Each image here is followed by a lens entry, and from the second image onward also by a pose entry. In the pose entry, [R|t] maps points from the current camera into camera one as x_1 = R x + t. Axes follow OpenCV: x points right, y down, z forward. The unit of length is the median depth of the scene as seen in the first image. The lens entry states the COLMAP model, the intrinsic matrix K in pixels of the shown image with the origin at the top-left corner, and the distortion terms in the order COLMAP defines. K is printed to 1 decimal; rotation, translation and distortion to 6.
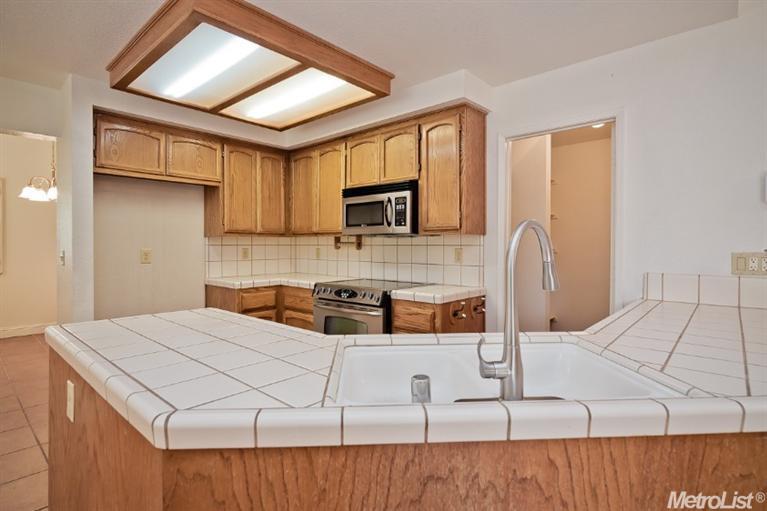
lens RADIAL K [[394.2, 0, 380.5], [0, 394.2, 248.7], [0, 0, 1]] dist [-0.001102, 0.000306]
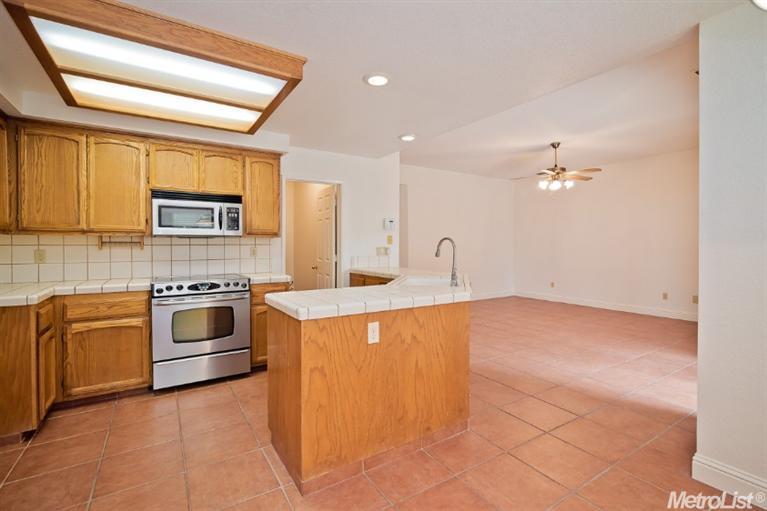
lens RADIAL K [[352.3, 0, 376.8], [0, 352.3, 246.4], [0, 0, 1]] dist [-0.000502, -0.000308]
pose [[0.275102, -0.006111, 0.961396, -0.849671], [0.012284, 0.999921, 0.002841, -0.000527], [-0.961337, 0.011028, 0.275155, 0.206866]]
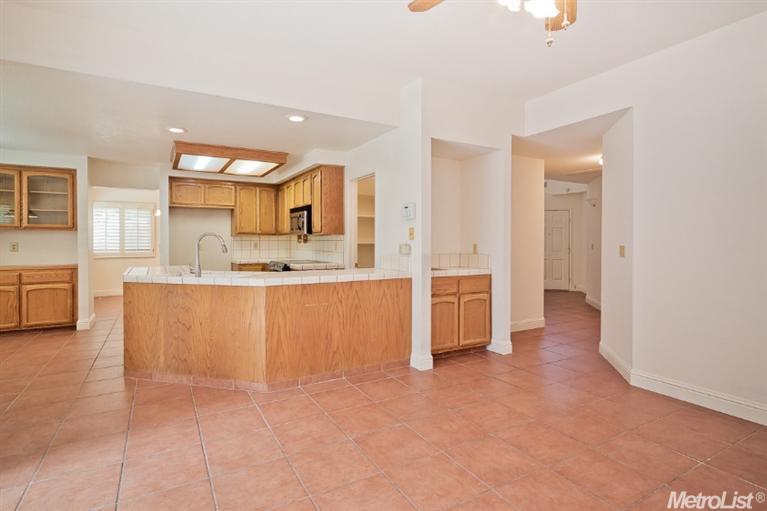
lens RADIAL K [[394.2, 0, 383.1], [0, 394.2, 240.9], [0, 0, 1]] dist [-0.001102, 0.000306]
pose [[0.951773, 0.002091, -0.306795, 0.886109], [-0.006083, 0.999909, -0.012059, 0.012079], [0.306742, 0.013343, 0.951699, -0.583499]]
